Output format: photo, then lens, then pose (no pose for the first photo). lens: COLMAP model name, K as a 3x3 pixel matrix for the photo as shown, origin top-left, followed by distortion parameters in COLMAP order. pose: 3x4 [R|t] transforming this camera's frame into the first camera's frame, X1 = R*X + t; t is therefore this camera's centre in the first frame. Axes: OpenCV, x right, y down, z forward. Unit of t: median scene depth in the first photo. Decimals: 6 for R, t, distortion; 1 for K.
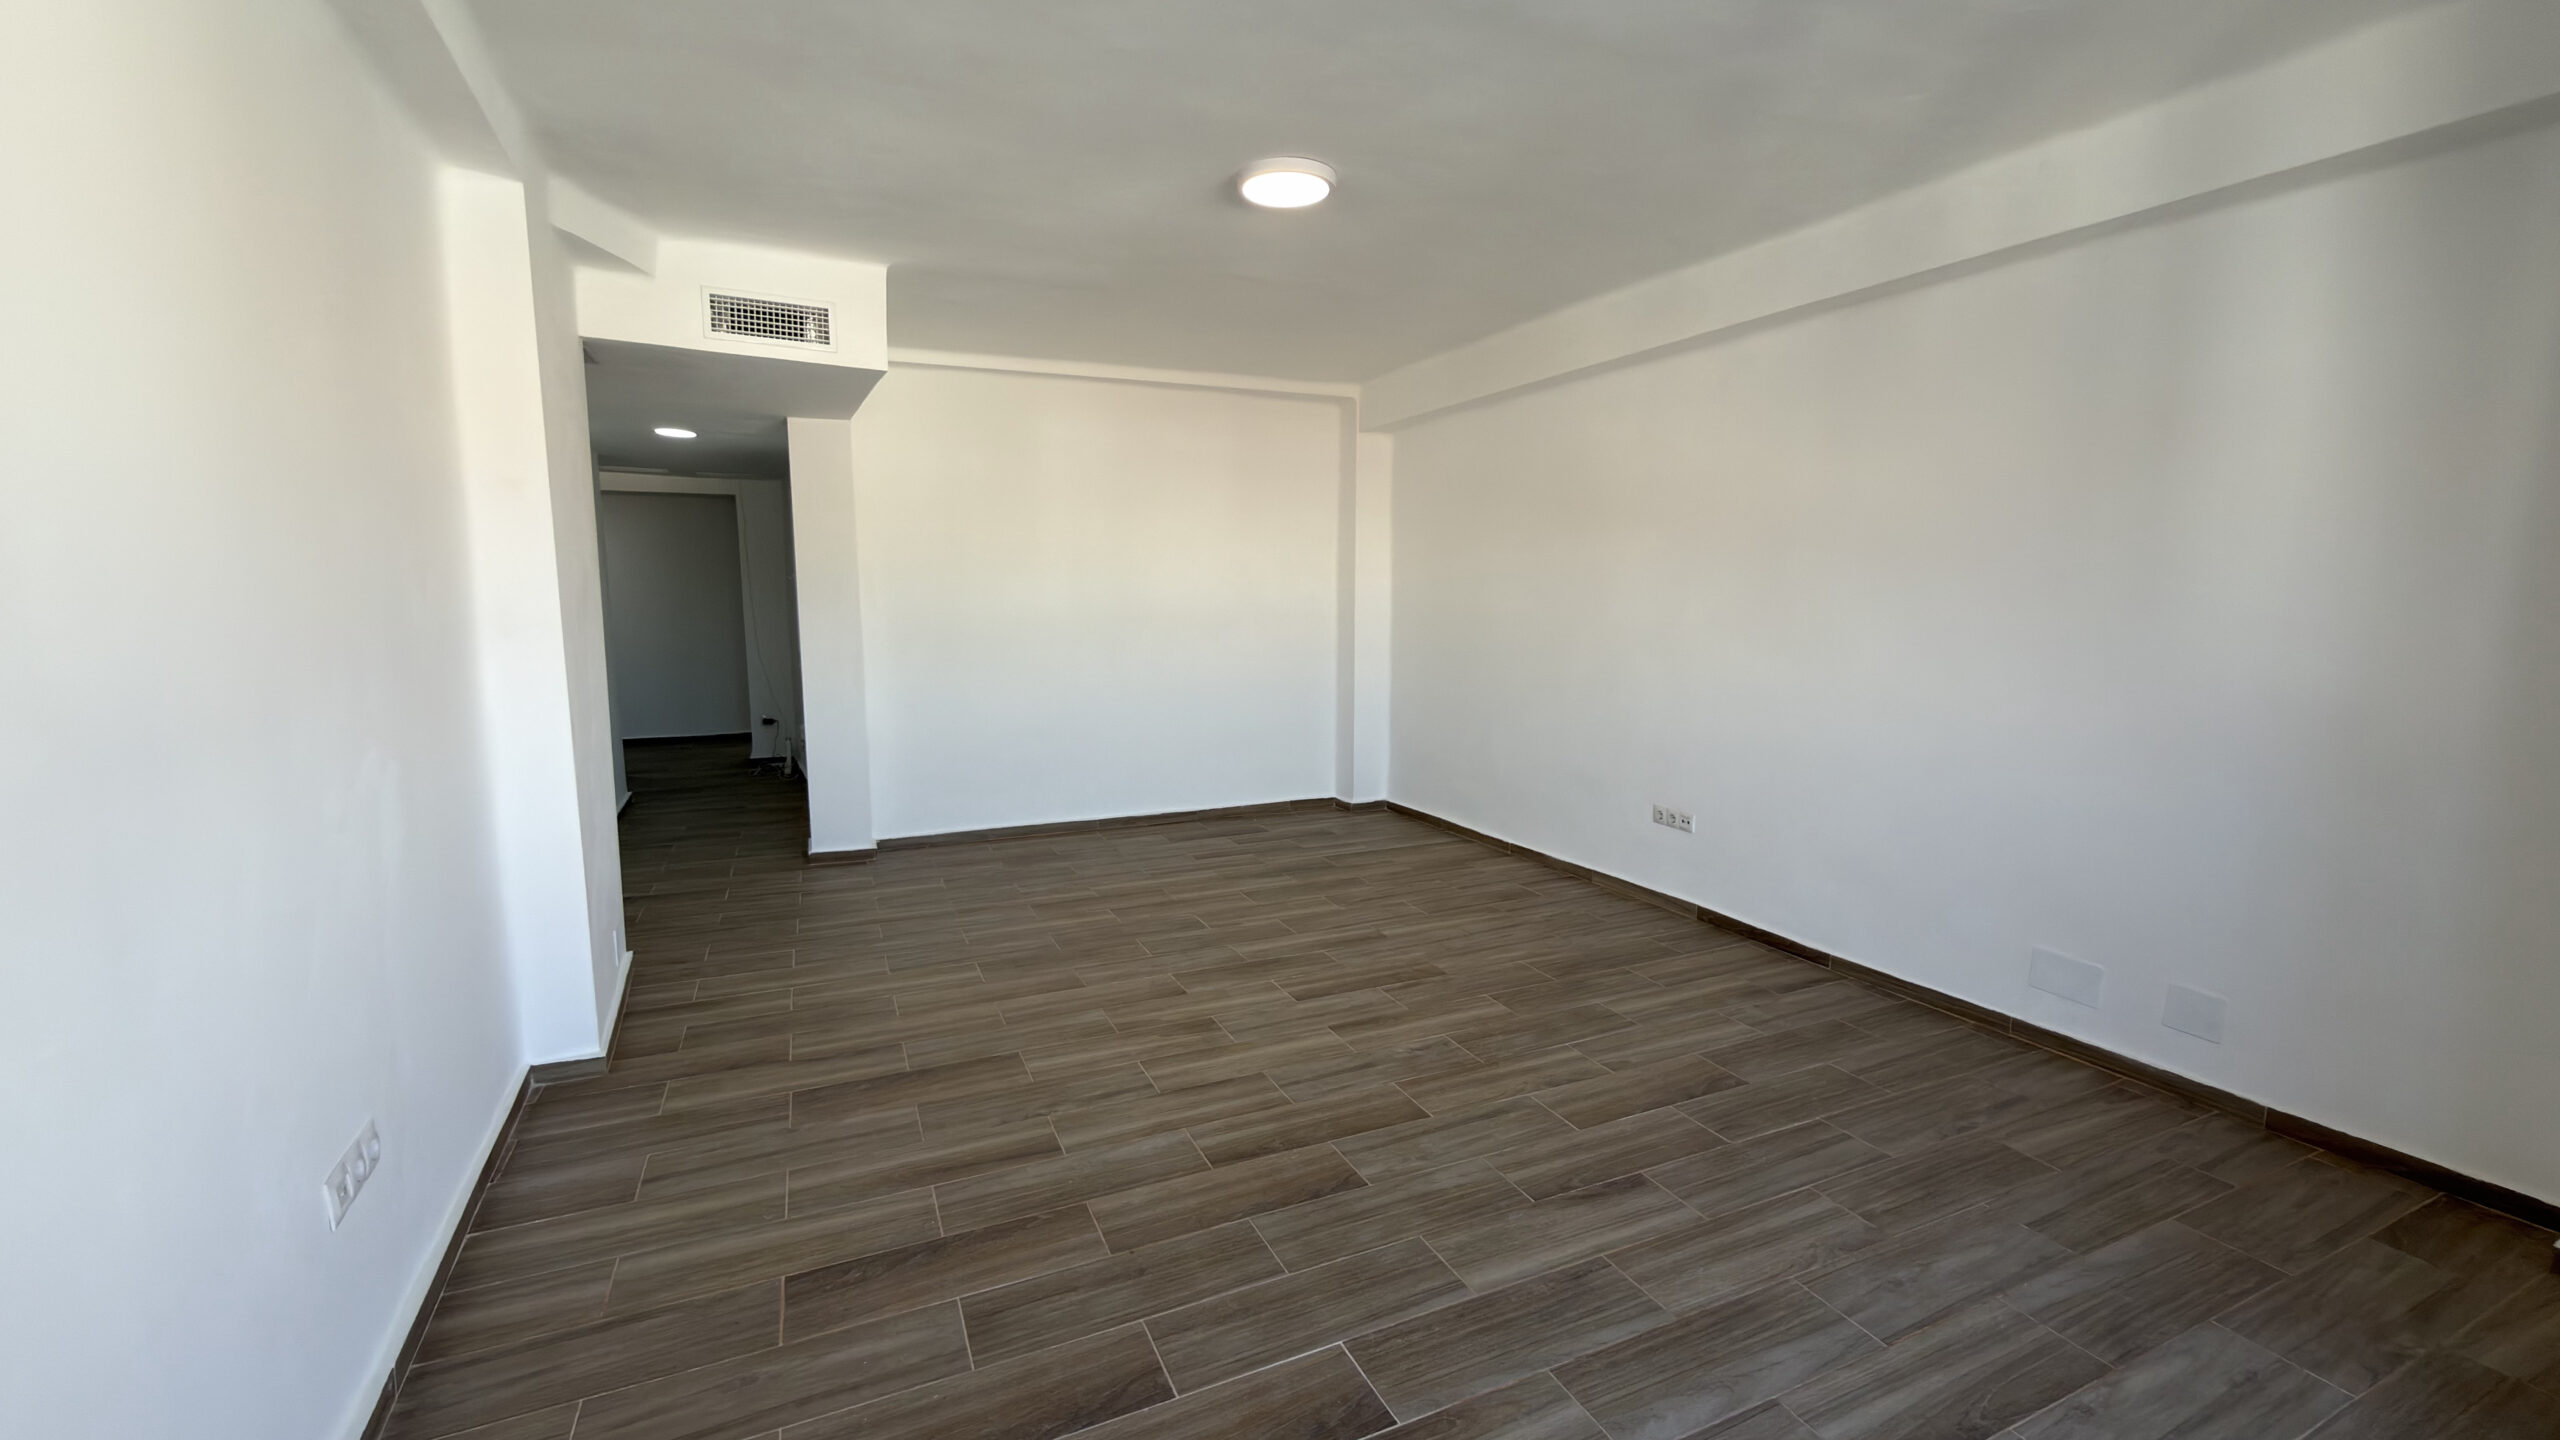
lens RADIAL K [[1018.5, 0, 1289.4], [0, 1018.5, 716.6], [0, 0, 1]] dist [-0.006165, 0.001138]
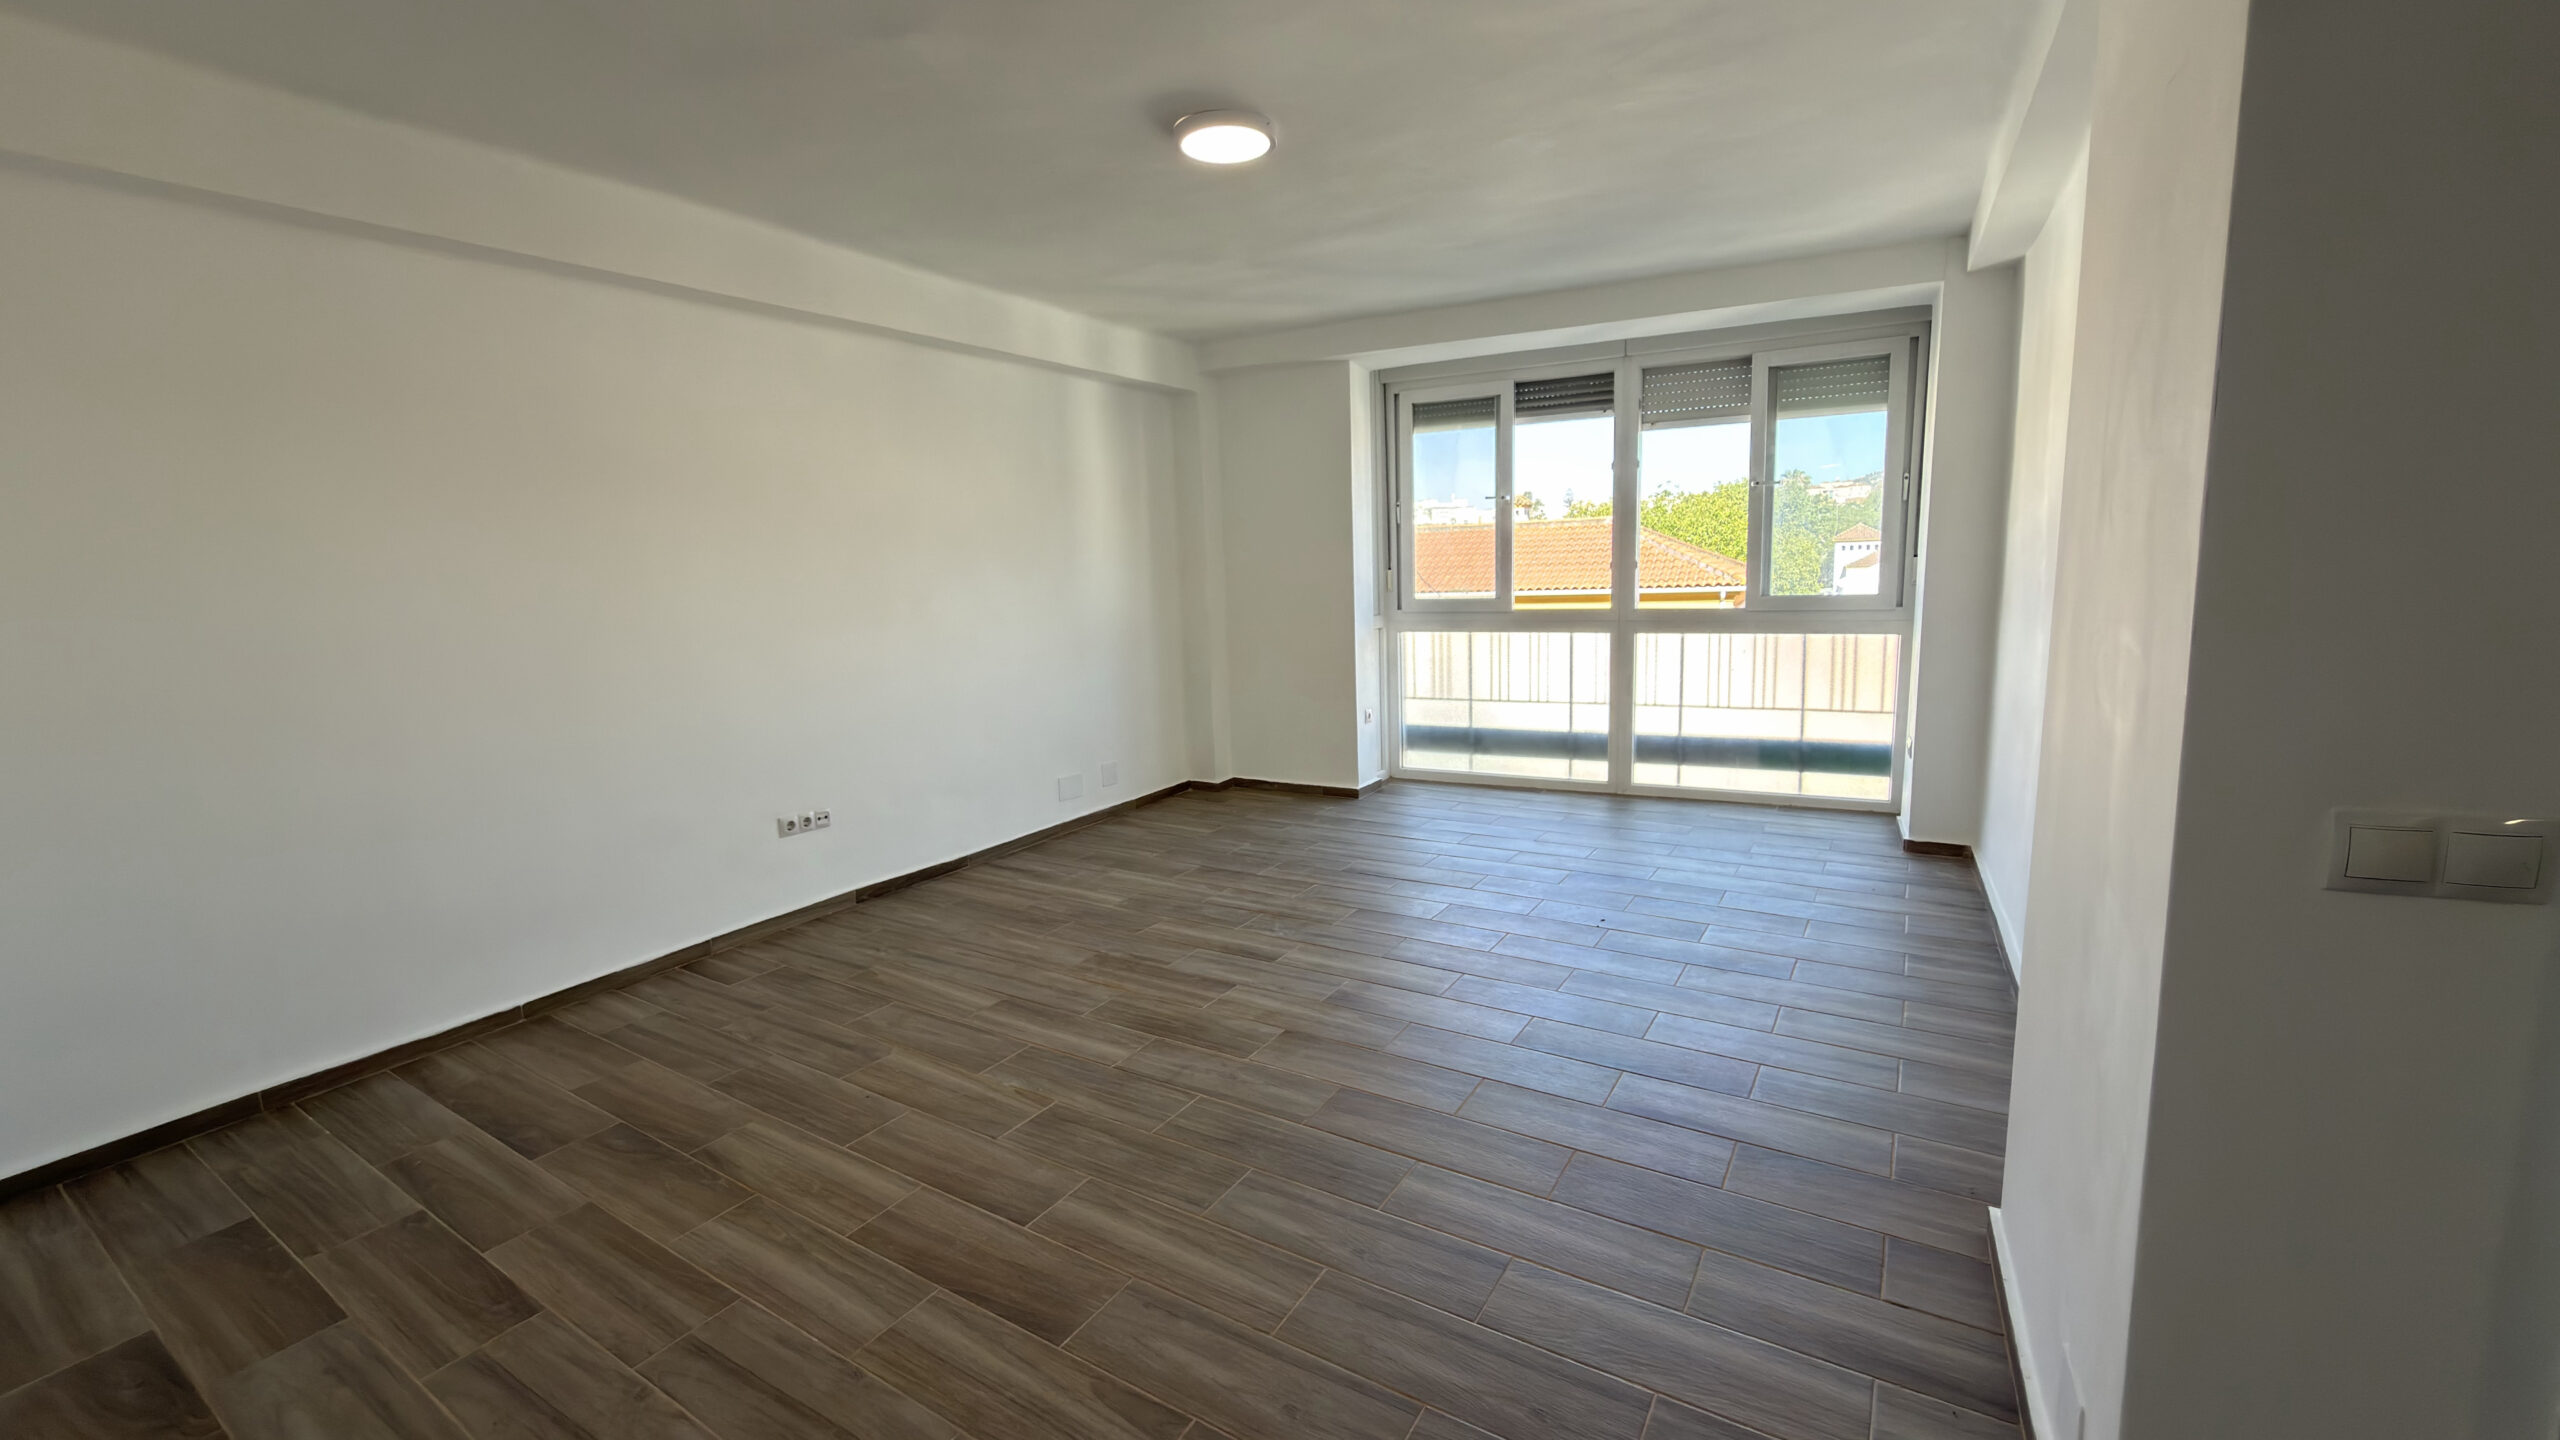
lens RADIAL K [[1018.5, 0, 1270.7], [0, 1018.5, 719.2], [0, 0, 1]] dist [-0.006165, 0.001138]
pose [[-0.530996, -0.110217, 0.840176, -0.651158], [0.141095, 0.966163, 0.215918, -0.138395], [-0.835545, 0.233196, -0.497478, 1.144517]]
